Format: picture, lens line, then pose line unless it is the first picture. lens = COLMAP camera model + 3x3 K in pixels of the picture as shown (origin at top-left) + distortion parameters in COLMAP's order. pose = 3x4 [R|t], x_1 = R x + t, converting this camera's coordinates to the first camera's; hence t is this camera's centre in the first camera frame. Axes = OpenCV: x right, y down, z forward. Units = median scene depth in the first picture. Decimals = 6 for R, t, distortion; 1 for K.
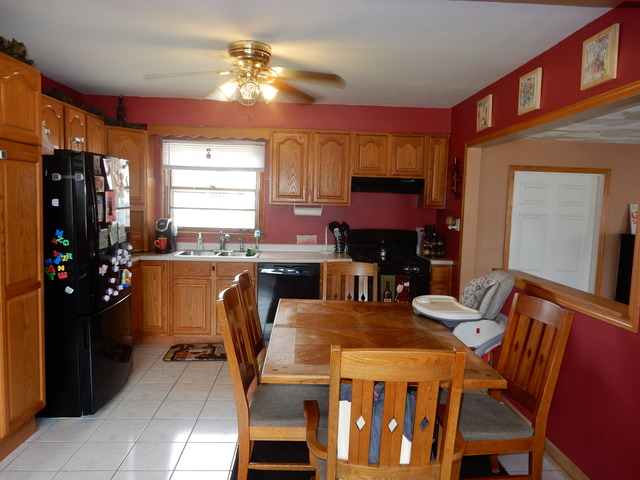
lens RADIAL K [[472.5, 0, 320.0], [0, 472.5, 240.0], [0, 0, 1]] dist [-0.002596, 0.003942]
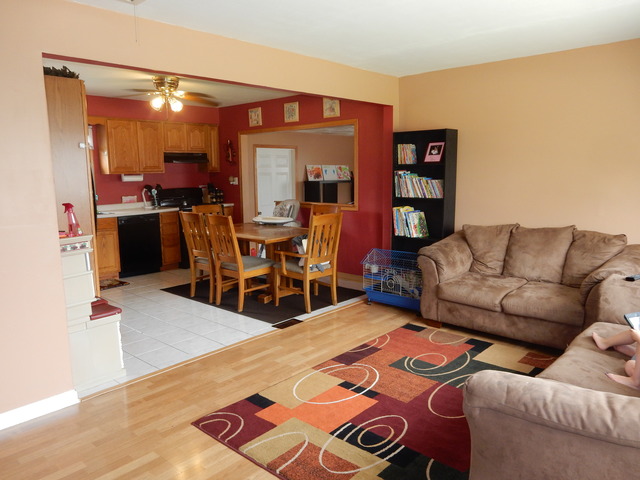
lens RADIAL K [[472.5, 0, 320.0], [0, 472.5, 240.0], [0, 0, 1]] dist [-0.002596, 0.003942]
pose [[0.703226, -0.142650, 0.696509, -0.658431], [0.091835, 0.989683, 0.109973, 0.016992], [-0.705010, -0.013371, 0.709071, -0.375726]]
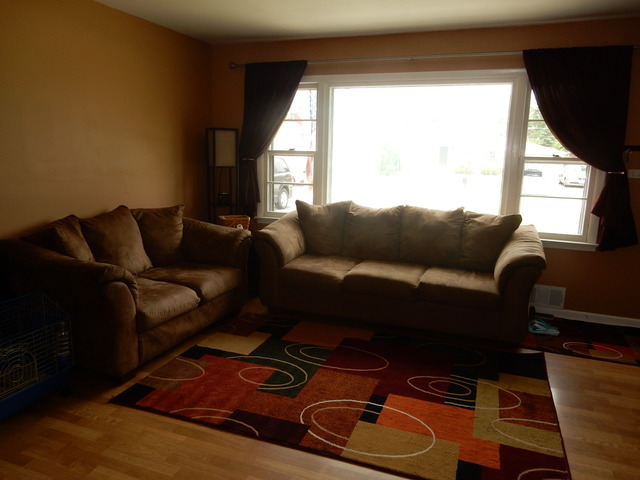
lens RADIAL K [[472.5, 0, 320.0], [0, 472.5, 240.0], [0, 0, 1]] dist [-0.002596, 0.003942]
pose [[-0.915375, -0.125873, 0.382420, -0.324133], [-0.015394, 0.960117, 0.279174, -0.042511], [-0.402309, 0.249662, -0.880805, 0.507932]]
